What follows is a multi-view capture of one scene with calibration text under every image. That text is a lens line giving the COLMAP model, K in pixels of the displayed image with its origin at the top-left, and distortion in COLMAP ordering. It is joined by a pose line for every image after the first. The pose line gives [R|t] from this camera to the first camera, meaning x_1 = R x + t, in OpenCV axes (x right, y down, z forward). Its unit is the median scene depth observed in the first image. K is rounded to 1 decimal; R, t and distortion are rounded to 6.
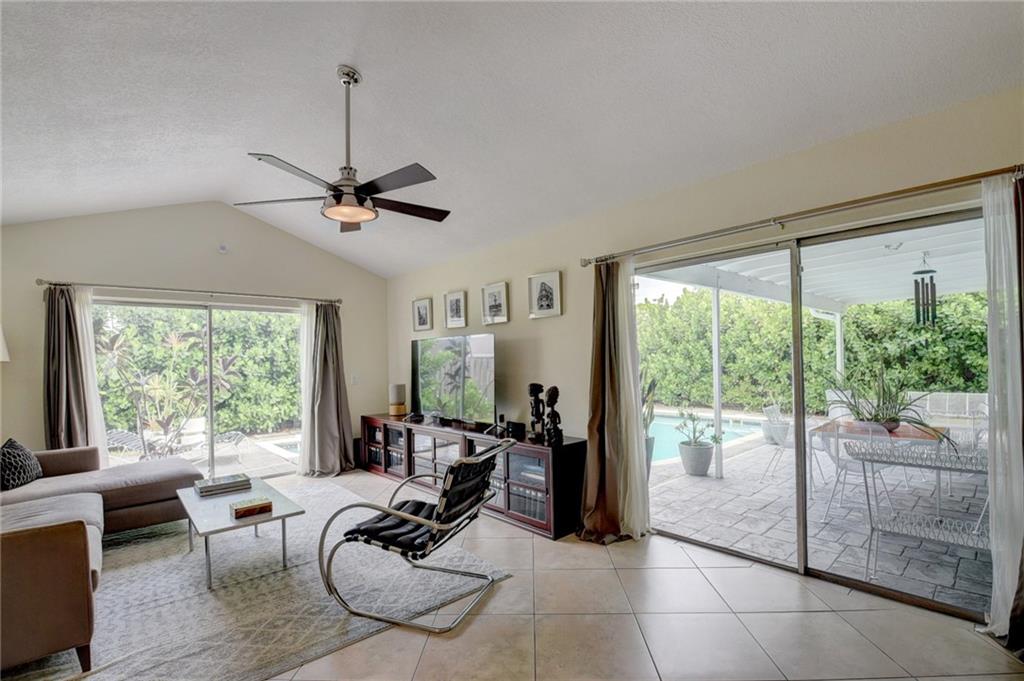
lens RADIAL K [[455.3, 0, 514.5], [0, 455.3, 356.4], [0, 0, 1]] dist [0.008073, -0.021535]
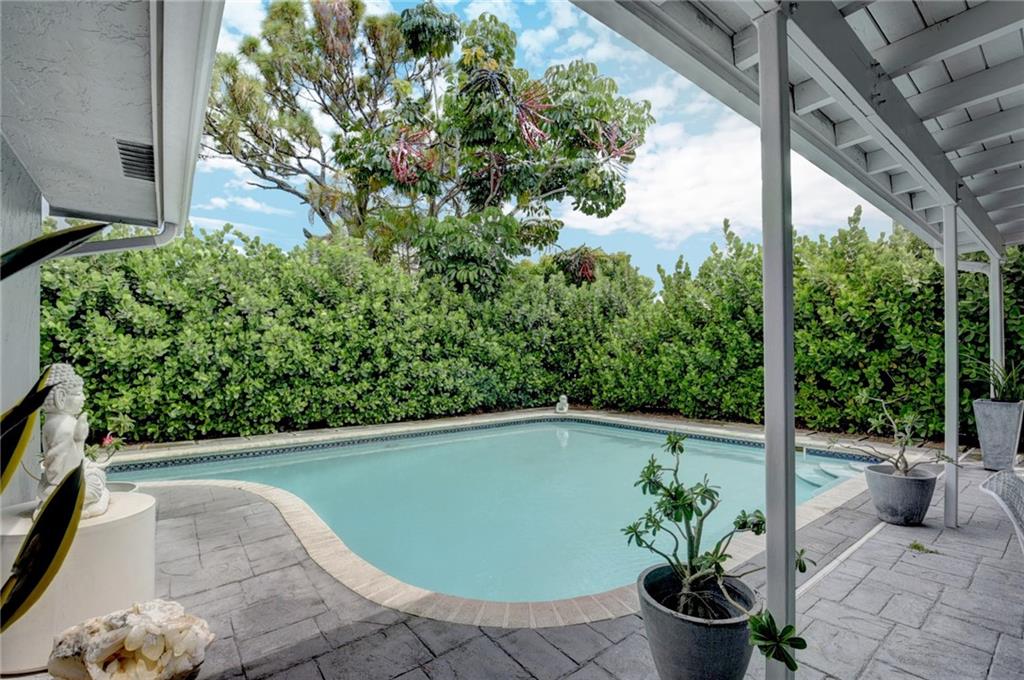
lens RADIAL K [[446.9, 0, 514.3], [0, 446.9, 357.5], [0, 0, 1]] dist [0.003680, -0.019708]
pose [[0.996428, 0.005857, -0.084238, 0.198321], [-0.005683, 0.999981, 0.002295, 0.026102], [0.084250, -0.001808, 0.996443, 0.459738]]
